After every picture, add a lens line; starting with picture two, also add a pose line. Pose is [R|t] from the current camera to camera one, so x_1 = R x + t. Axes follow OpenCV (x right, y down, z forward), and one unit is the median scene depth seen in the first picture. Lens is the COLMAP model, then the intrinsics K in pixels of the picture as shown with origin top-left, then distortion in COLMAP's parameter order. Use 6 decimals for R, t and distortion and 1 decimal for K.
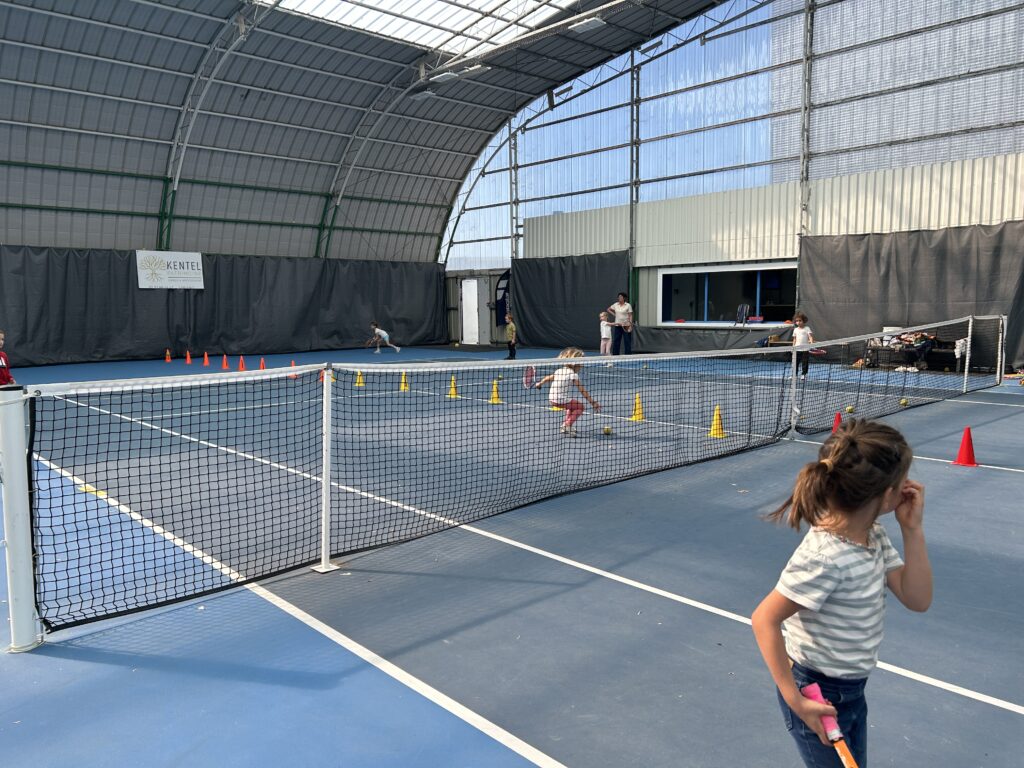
lens RADIAL K [[765.0, 0, 516.0], [0, 765.0, 393.8], [0, 0, 1]] dist [0.040416, -0.047291]
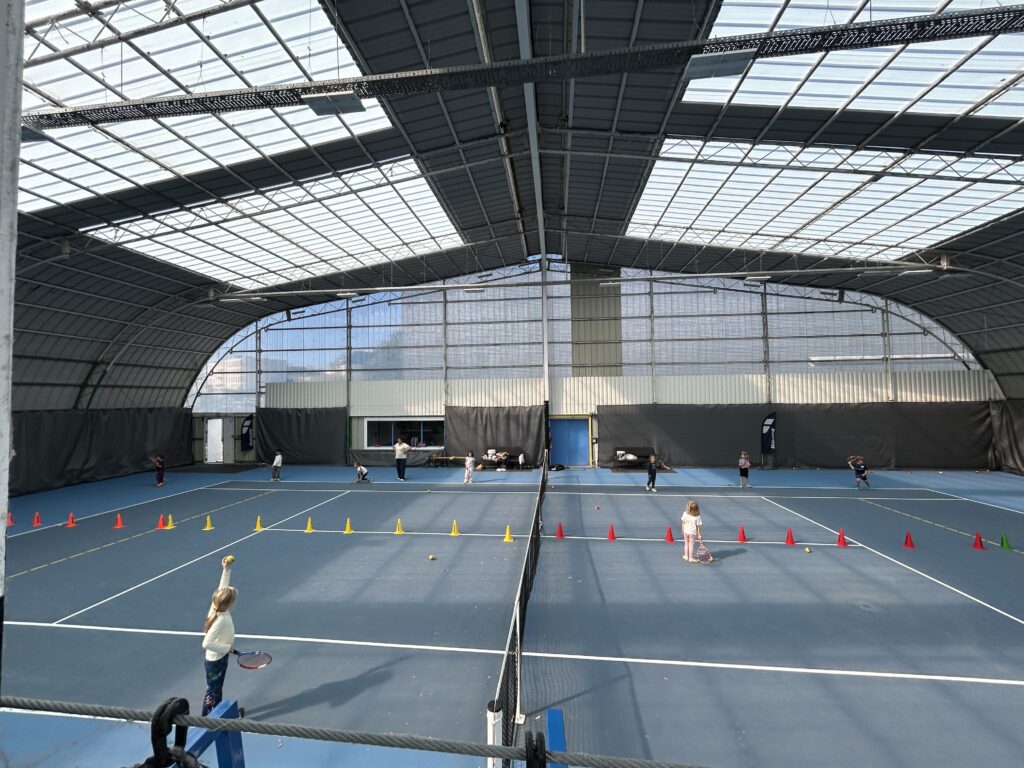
lens RADIAL K [[415.6, 0, 507.0], [0, 415.6, 385.2], [0, 0, 1]] dist [-0.000574, 0.000635]
pose [[0.757220, 0.020704, 0.652831, -0.175771], [0.077439, 0.989602, -0.121206, -0.081679], [-0.648553, 0.142334, 0.747744, 0.033421]]
